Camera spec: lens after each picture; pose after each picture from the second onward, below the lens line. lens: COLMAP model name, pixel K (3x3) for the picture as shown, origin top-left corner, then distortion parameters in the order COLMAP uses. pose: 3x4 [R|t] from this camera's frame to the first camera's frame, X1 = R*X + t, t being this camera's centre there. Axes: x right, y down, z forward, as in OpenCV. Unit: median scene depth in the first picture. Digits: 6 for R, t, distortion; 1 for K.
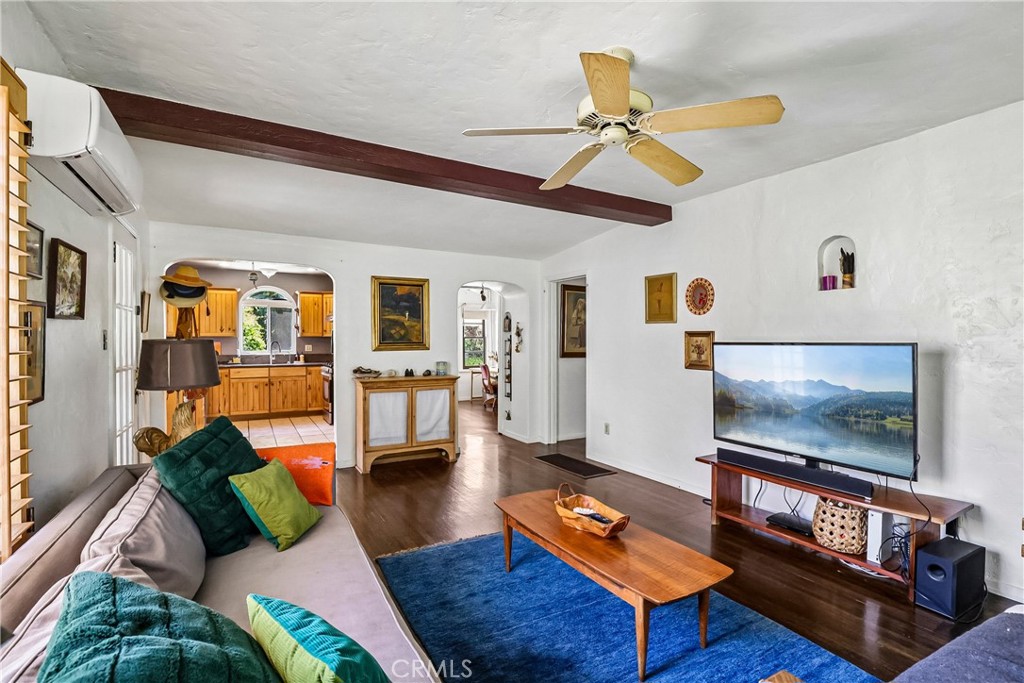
lens RADIAL K [[472.2, 0, 513.7], [0, 472.2, 342.5], [0, 0, 1]] dist [-0.027622, 0.001848]
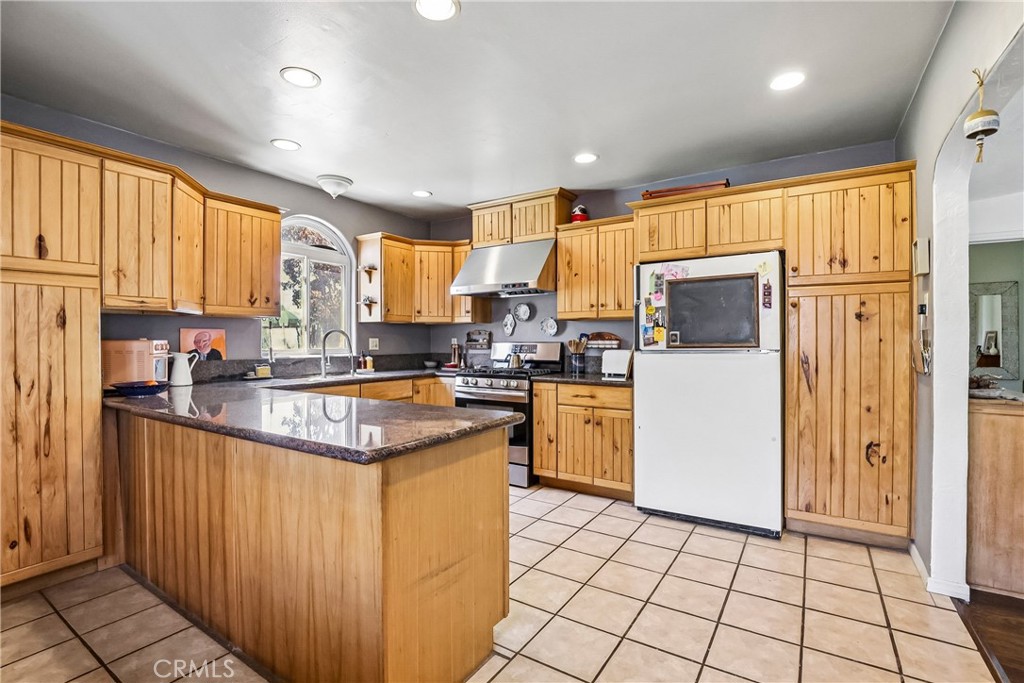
lens RADIAL K [[472.2, 0, 512.5], [0, 472.2, 342.2], [0, 0, 1]] dist [-0.027622, 0.001848]
pose [[0.890206, -0.003492, 0.455544, -0.566763], [0.004609, 0.999988, -0.001342, 0.011875], [-0.455535, 0.003294, 0.890212, 0.476571]]
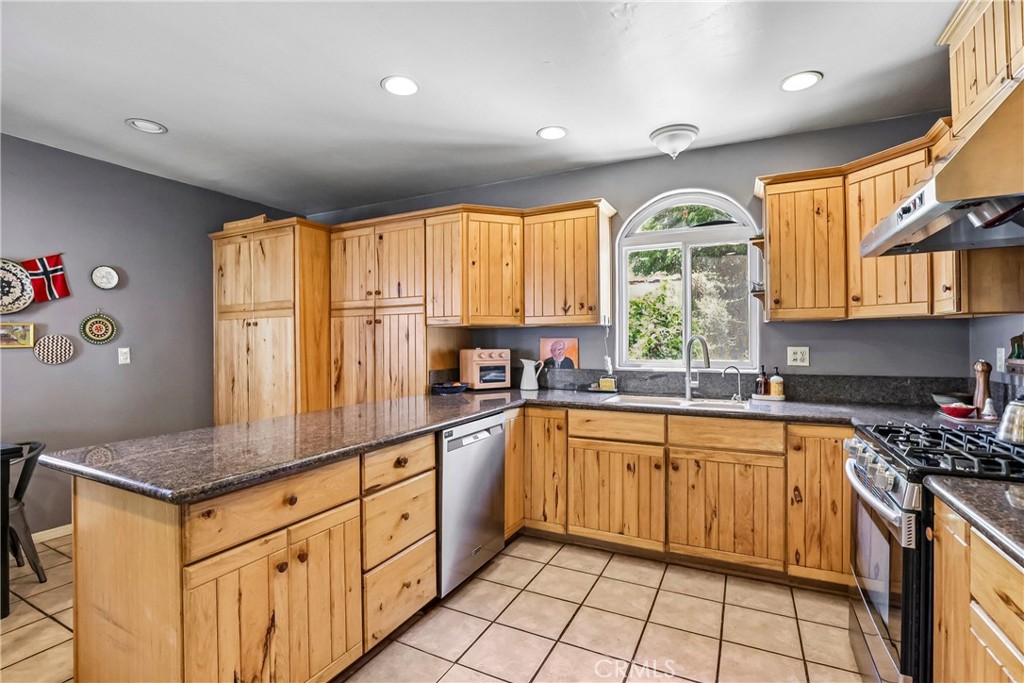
lens RADIAL K [[472.2, 0, 511.2], [0, 472.2, 339.9], [0, 0, 1]] dist [-0.027622, 0.001848]
pose [[0.551520, -0.001456, -0.834160, -0.288150], [-0.000148, 0.999998, -0.001844, 0.001177], [0.834162, 0.001141, 0.551519, 0.684164]]
